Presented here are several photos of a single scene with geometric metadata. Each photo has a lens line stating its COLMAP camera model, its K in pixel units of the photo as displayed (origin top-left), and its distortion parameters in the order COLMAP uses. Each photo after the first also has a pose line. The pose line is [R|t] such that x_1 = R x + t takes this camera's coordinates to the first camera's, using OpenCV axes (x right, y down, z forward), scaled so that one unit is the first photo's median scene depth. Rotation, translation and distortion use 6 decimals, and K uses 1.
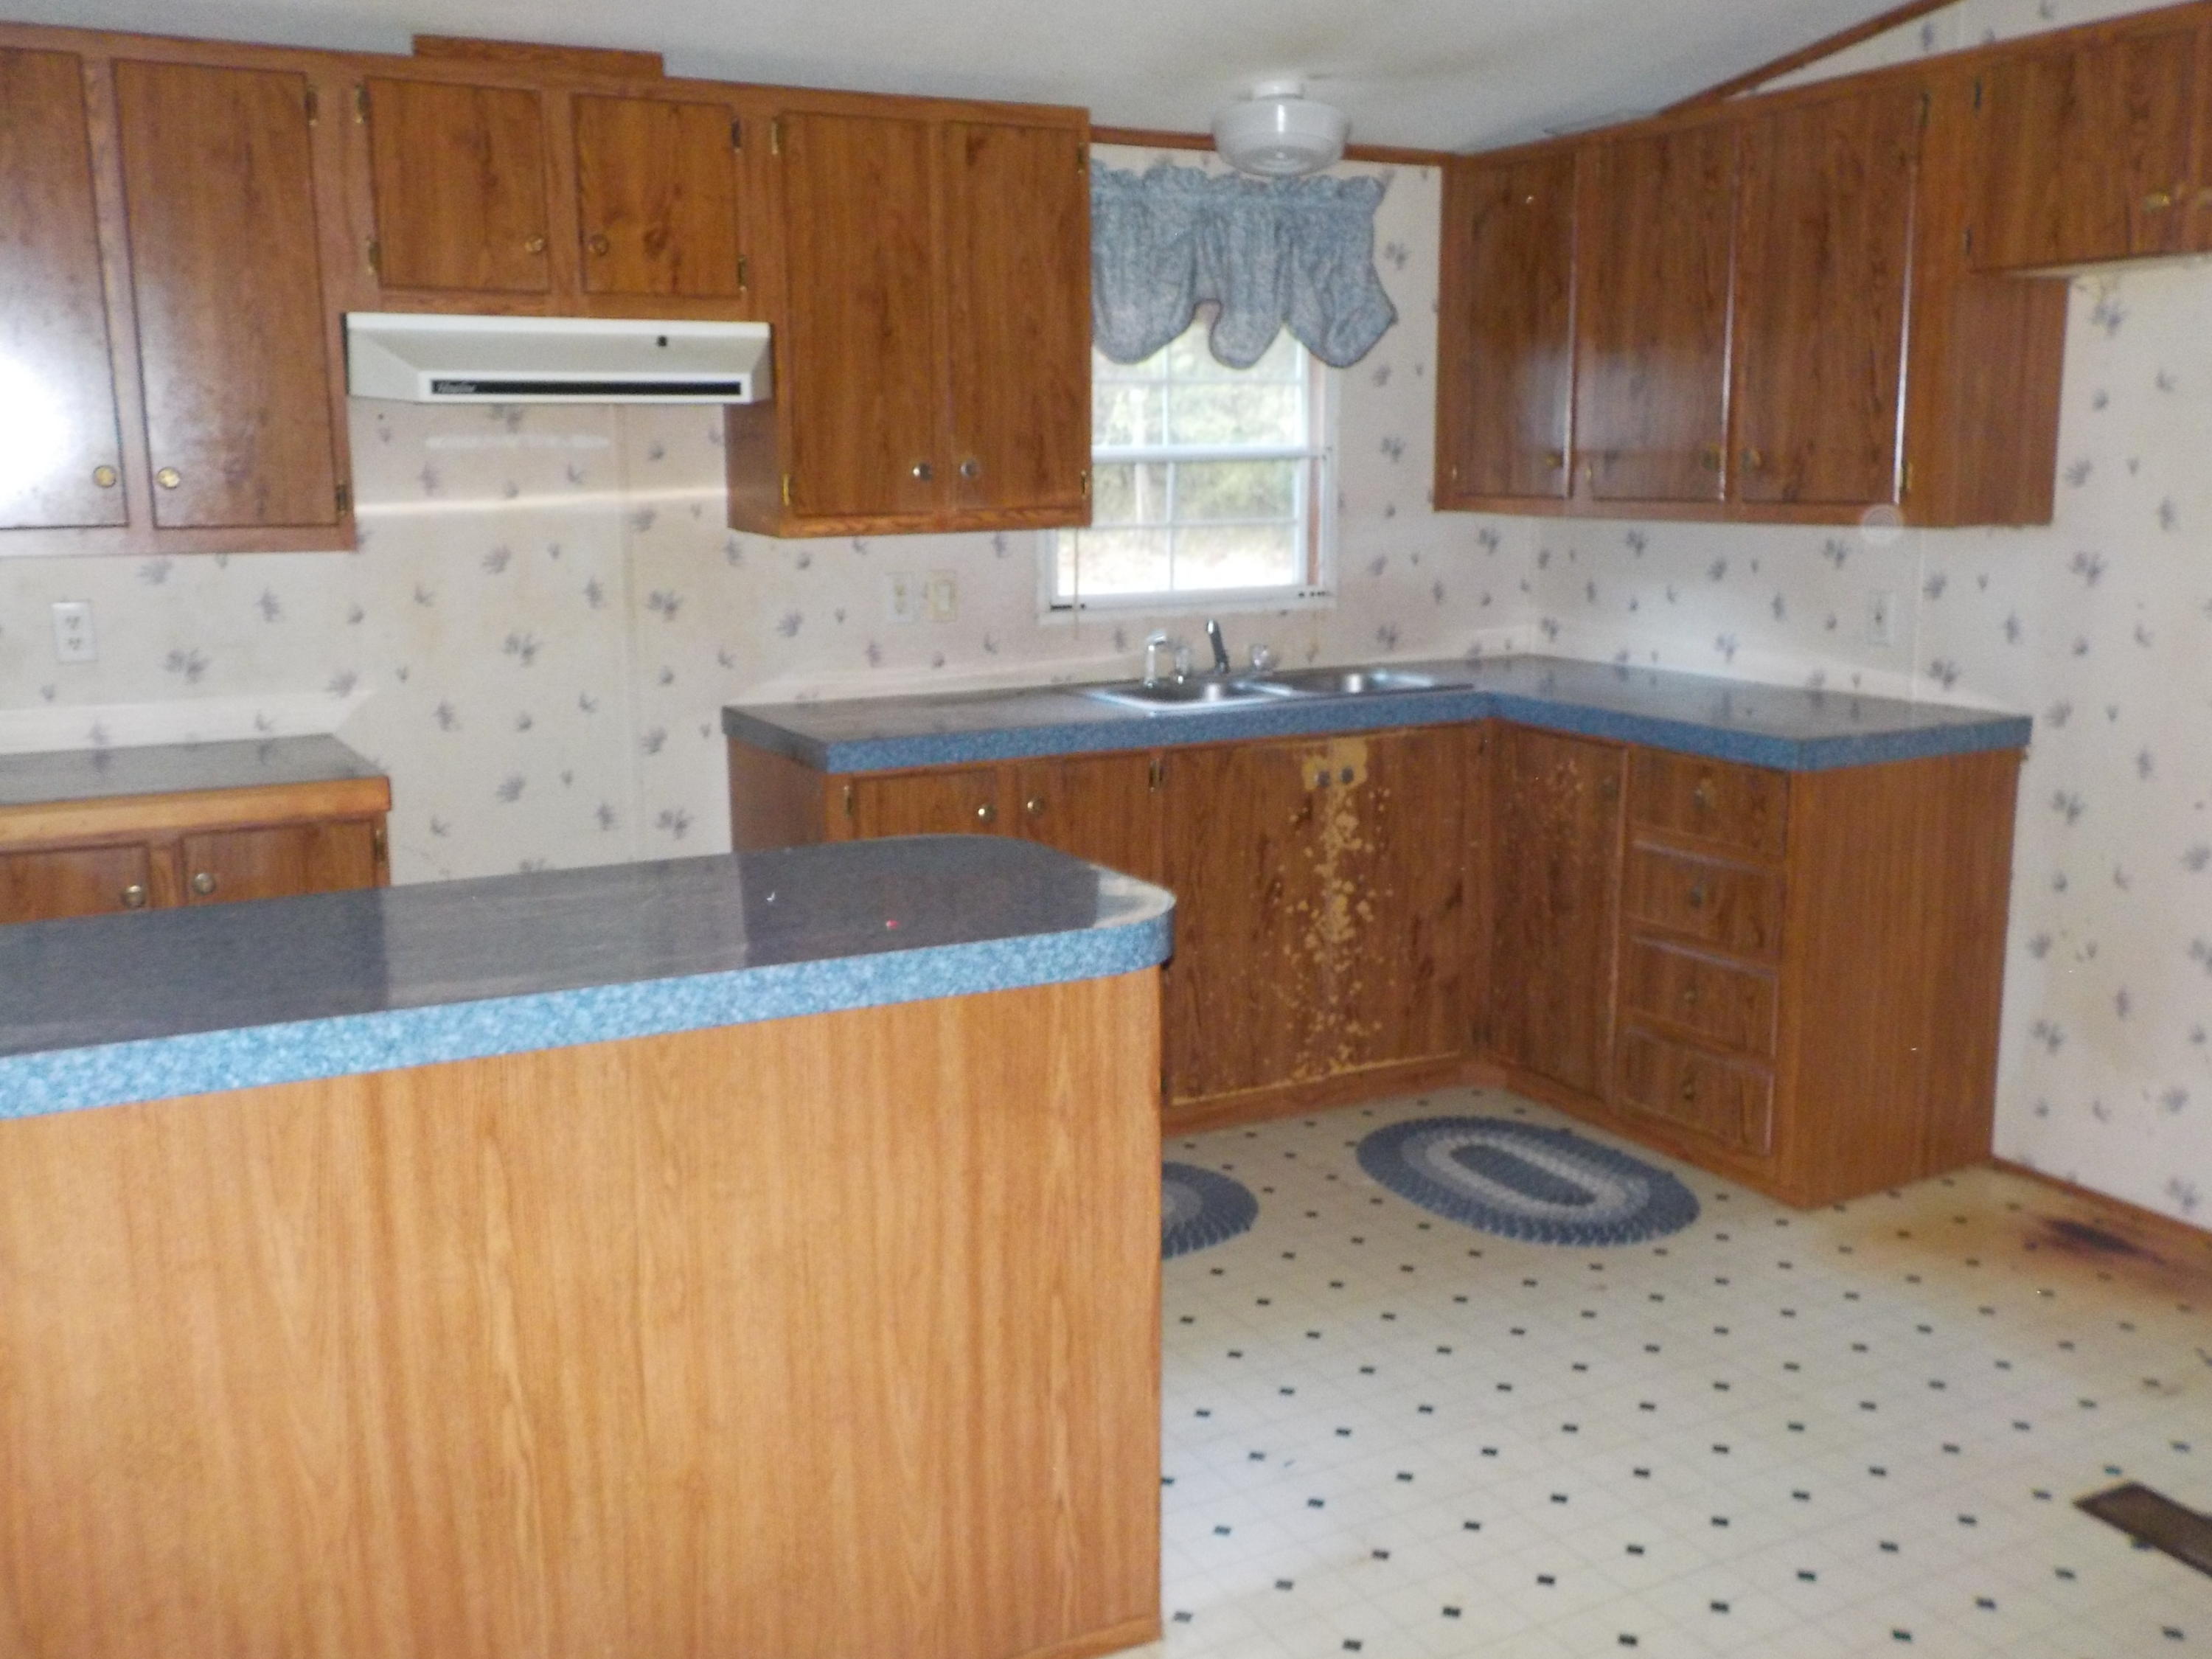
lens RADIAL K [[2045.2, 0, 1099.3], [0, 2045.2, 838.1], [0, 0, 1]] dist [0.014616, 0.000000]
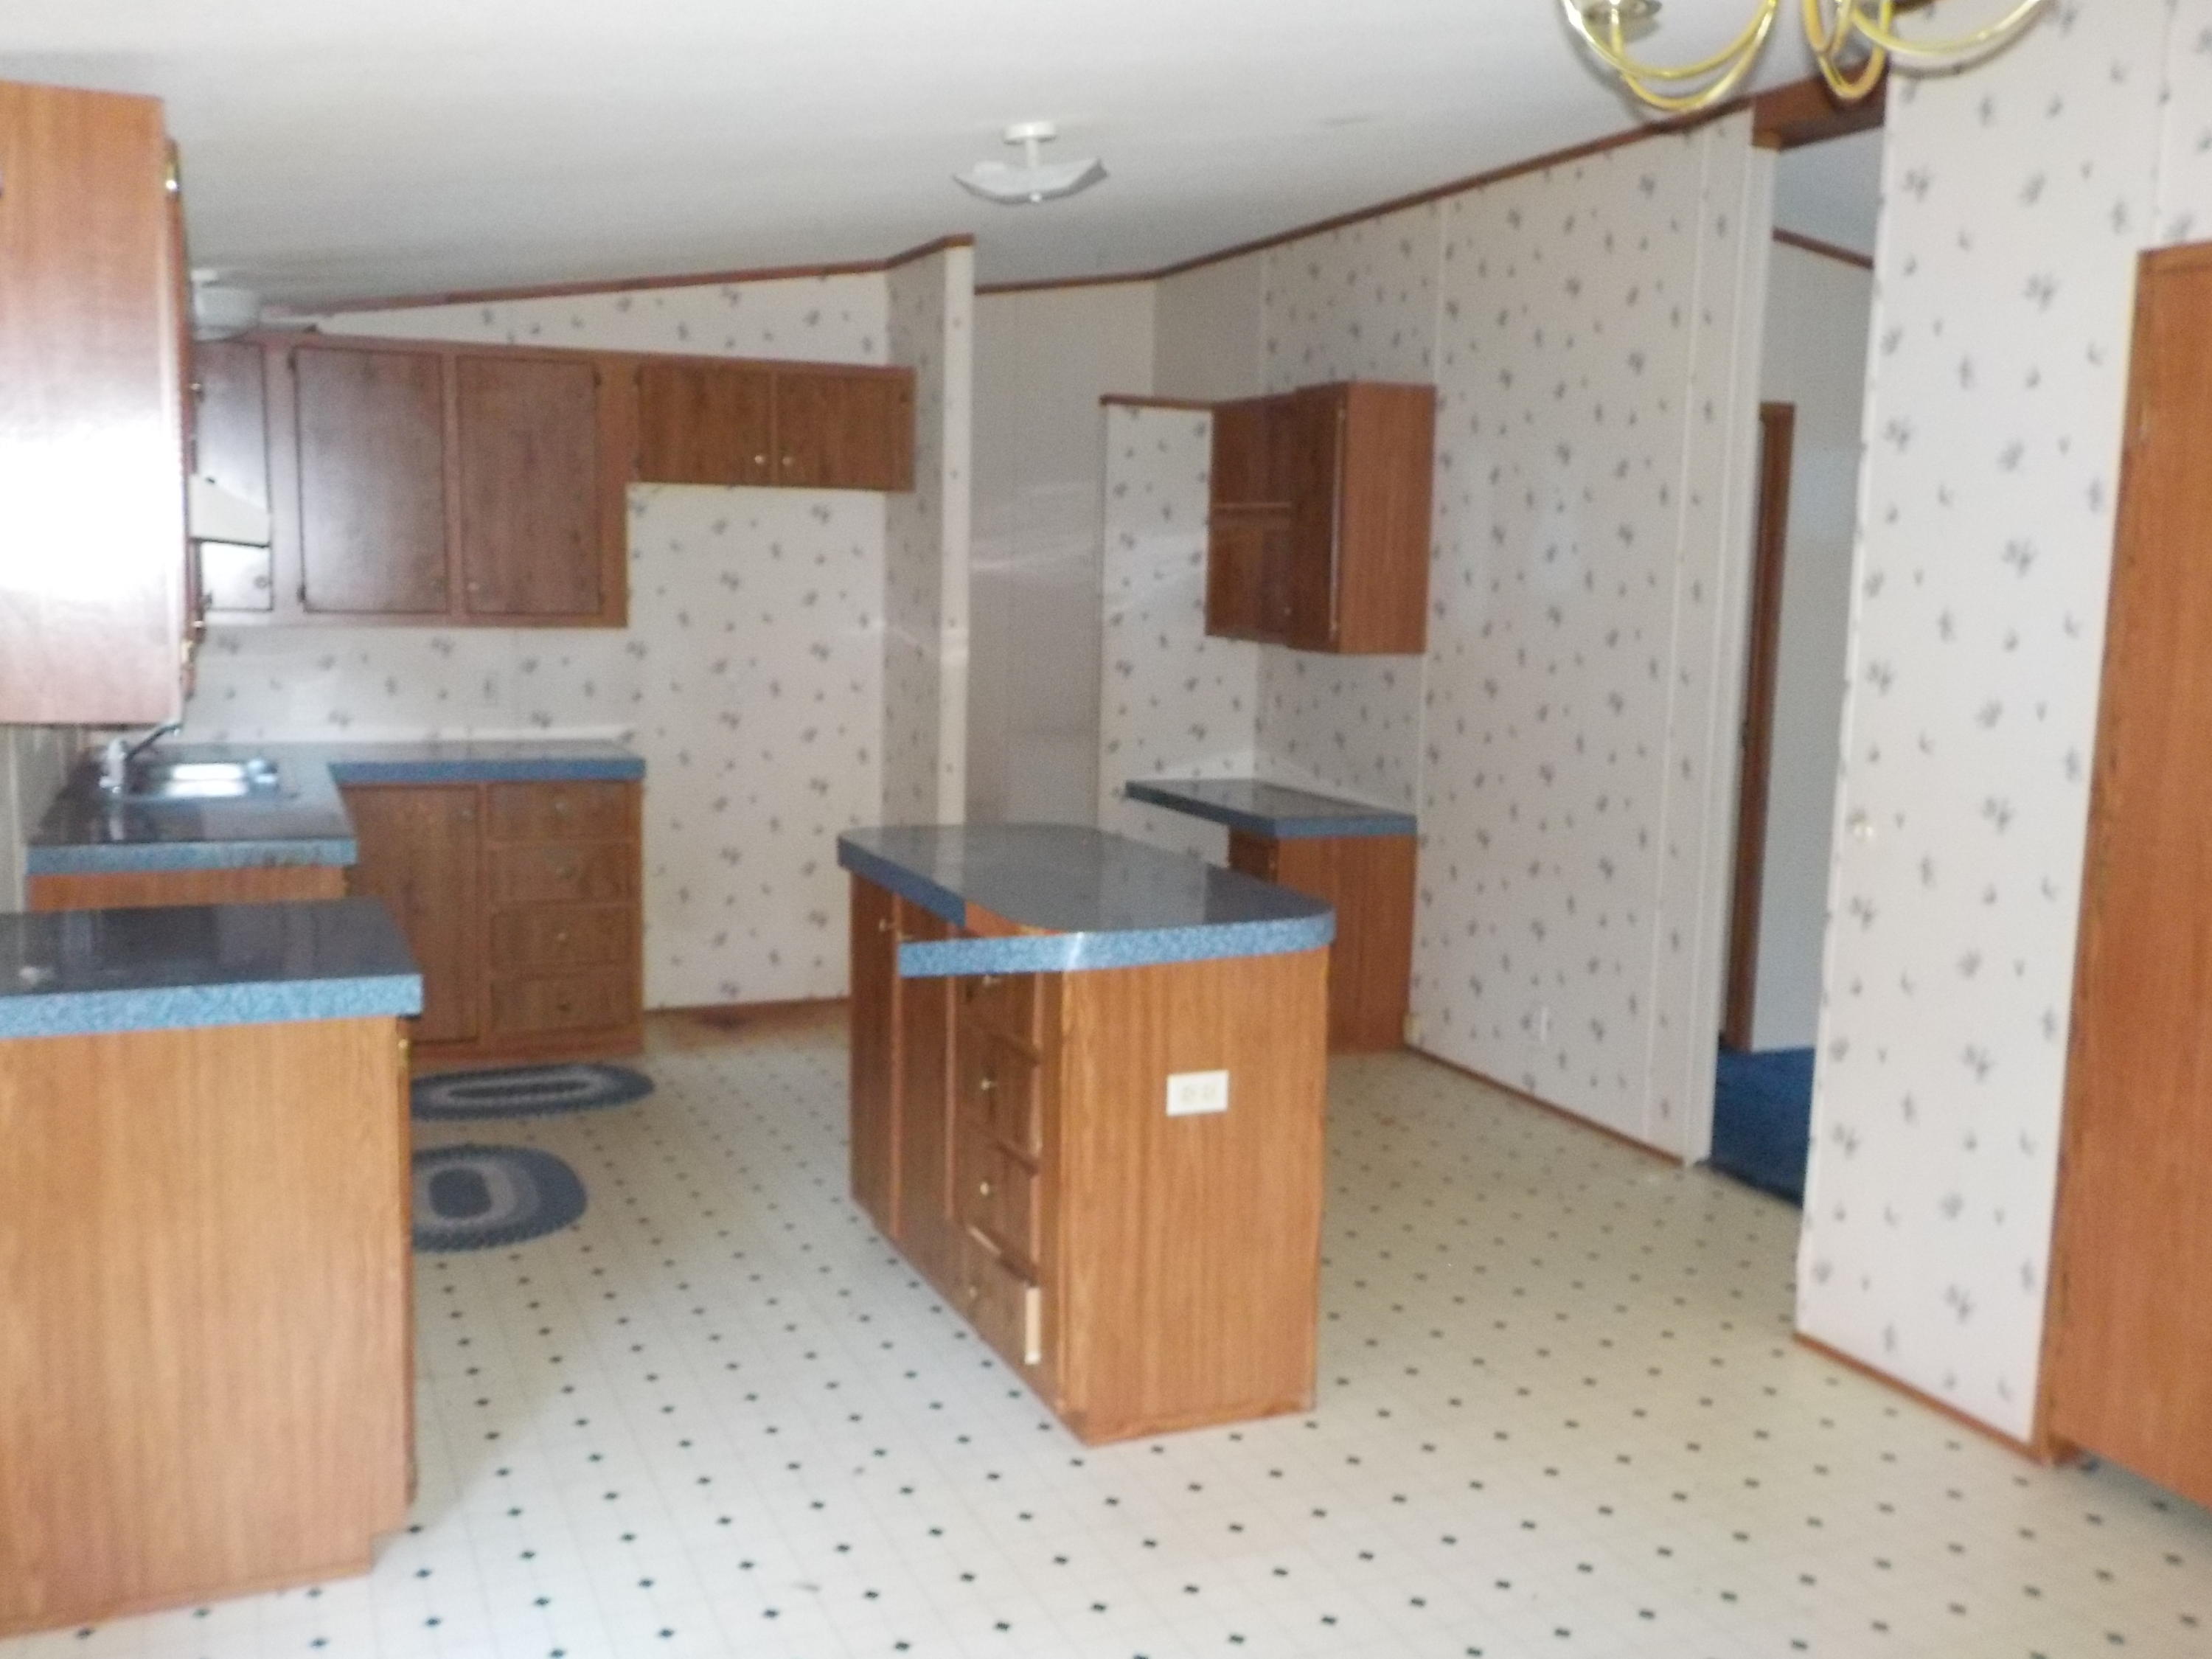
lens RADIAL K [[2045.2, 0, 1112.7], [0, 2045.2, 832.5], [0, 0, 1]] dist [0.014616, 0.000000]
pose [[0.089481, -0.123252, 0.988333, -1.161484], [0.157381, 0.981597, 0.108163, -0.100711], [-0.983476, 0.145866, 0.107231, 0.431513]]
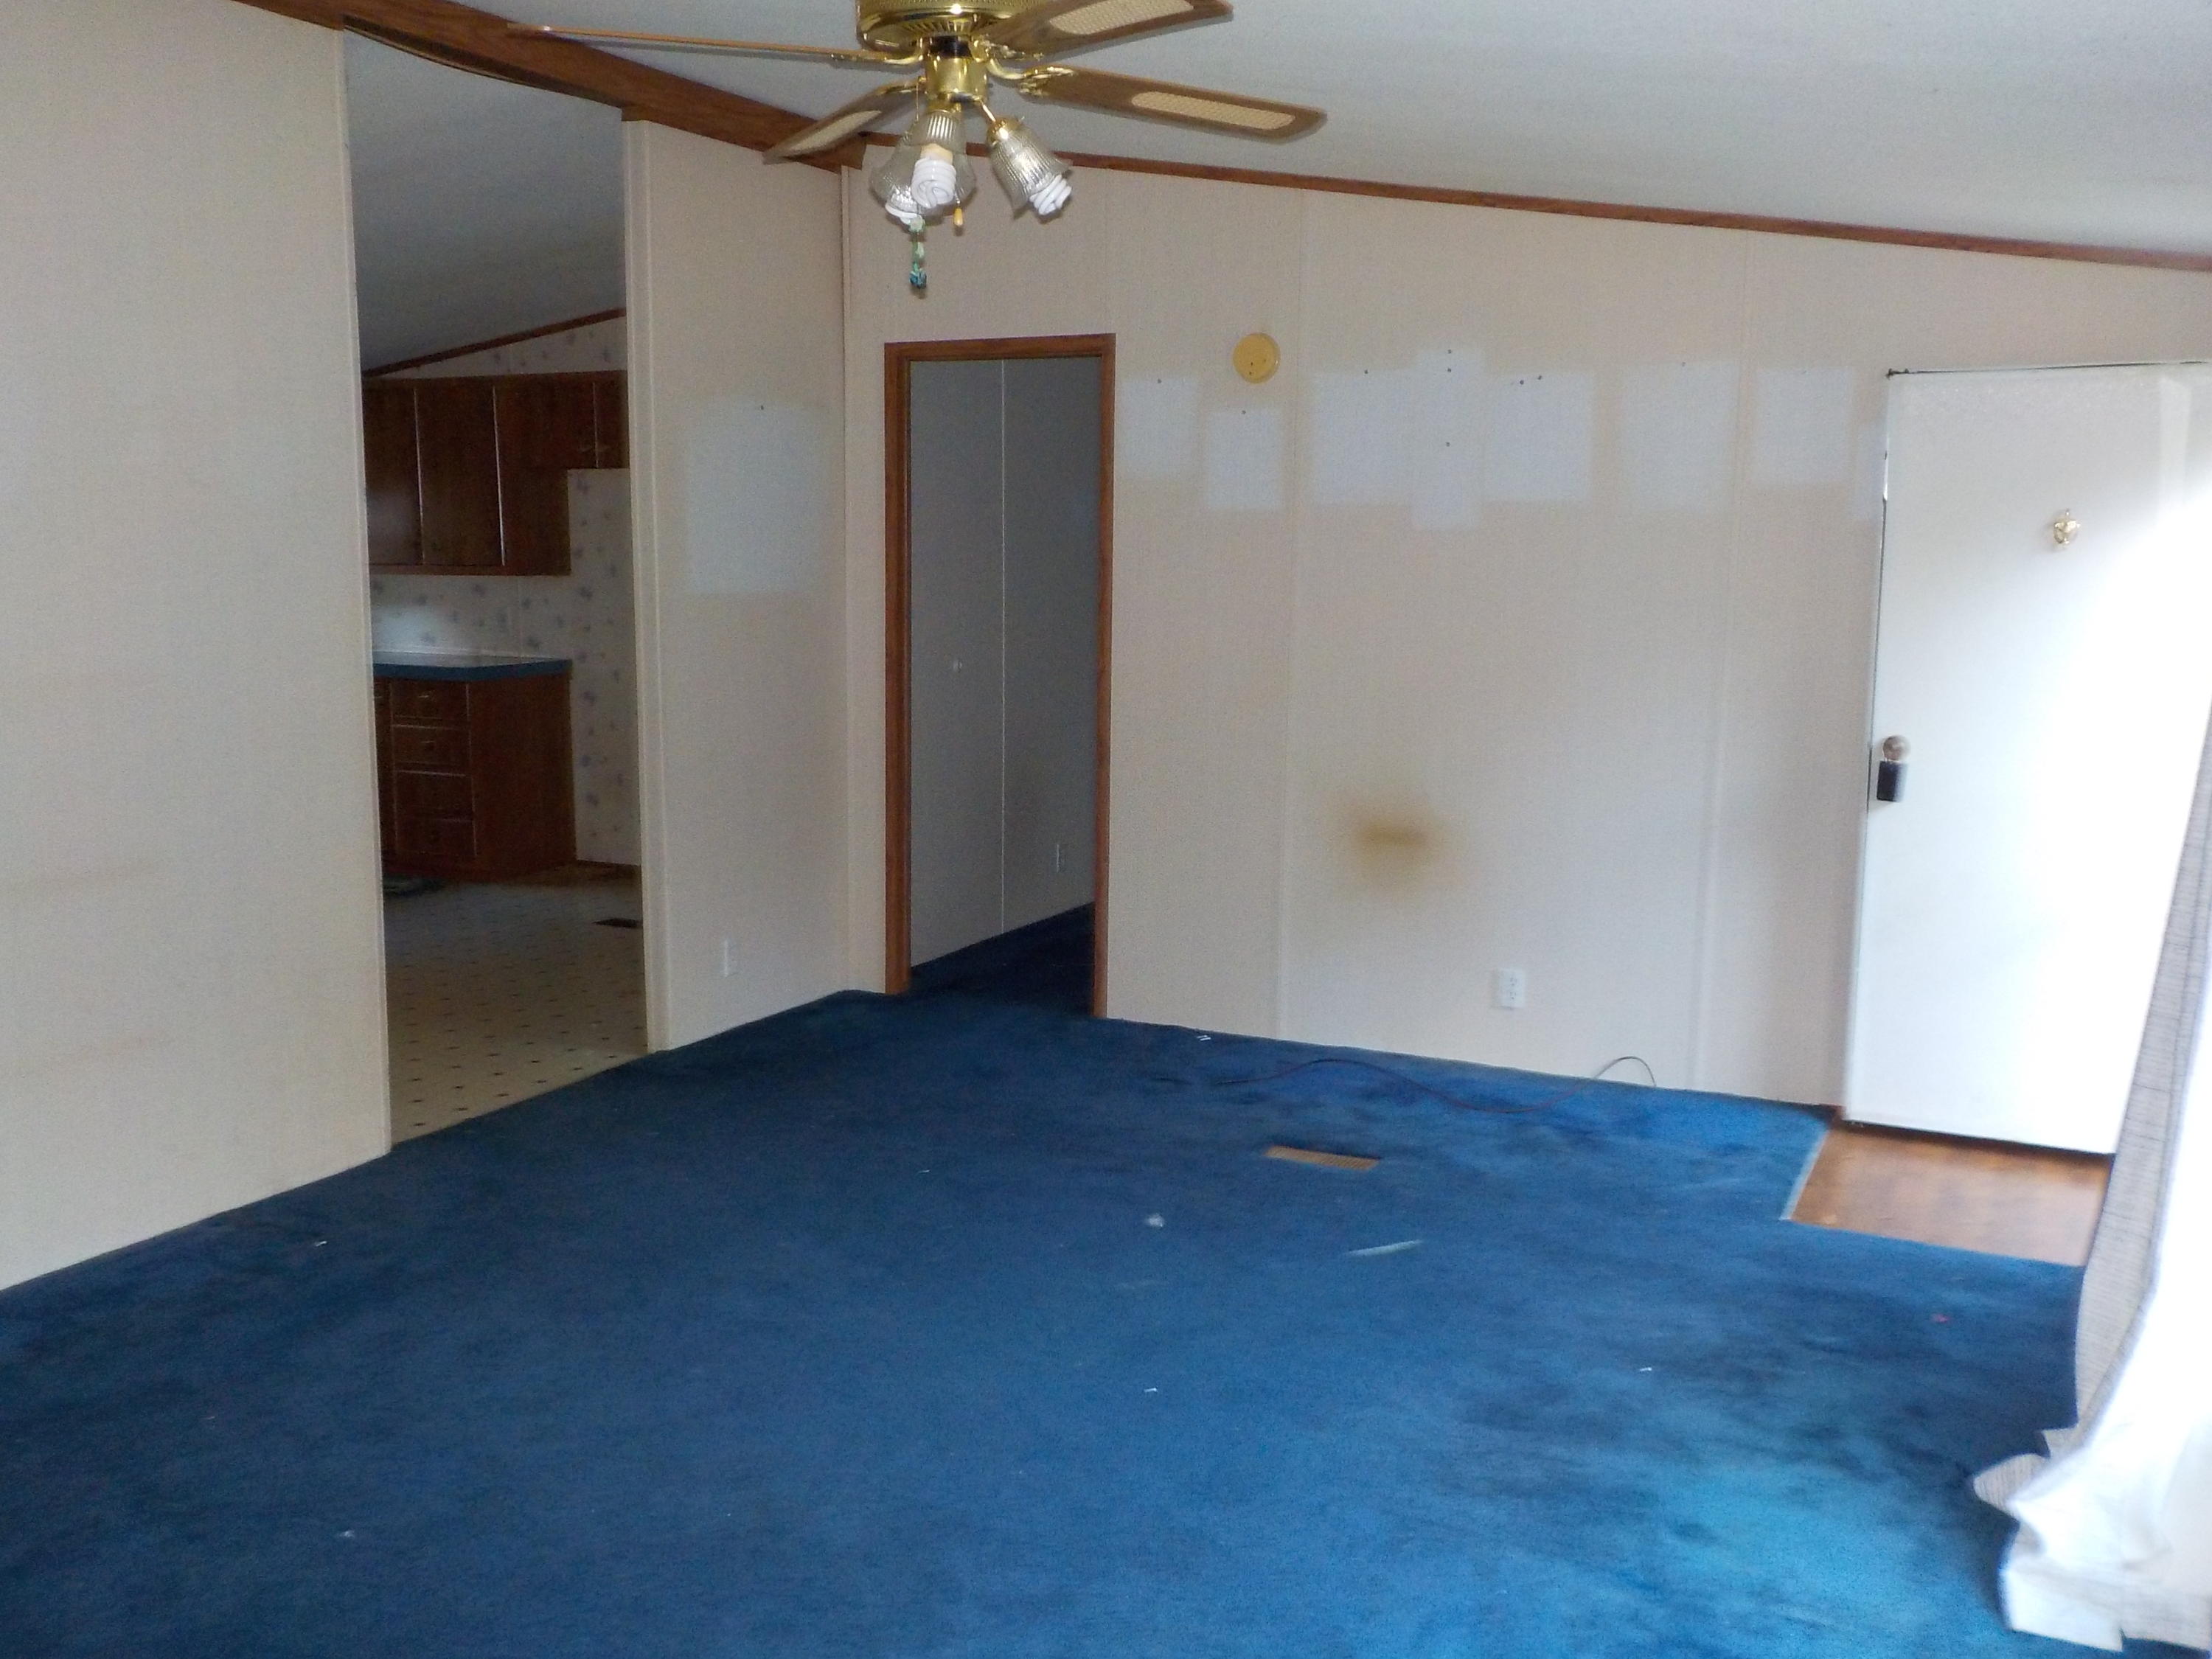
lens RADIAL K [[2045.2, 0, 1119.3], [0, 2045.2, 839.4], [0, 0, 1]] dist [0.014616, 0.000000]
pose [[0.807713, -0.074495, 0.584850, -0.395319], [0.098605, 0.995082, -0.009431, 0.220007], [-0.581271, 0.065287, 0.811086, -1.175759]]
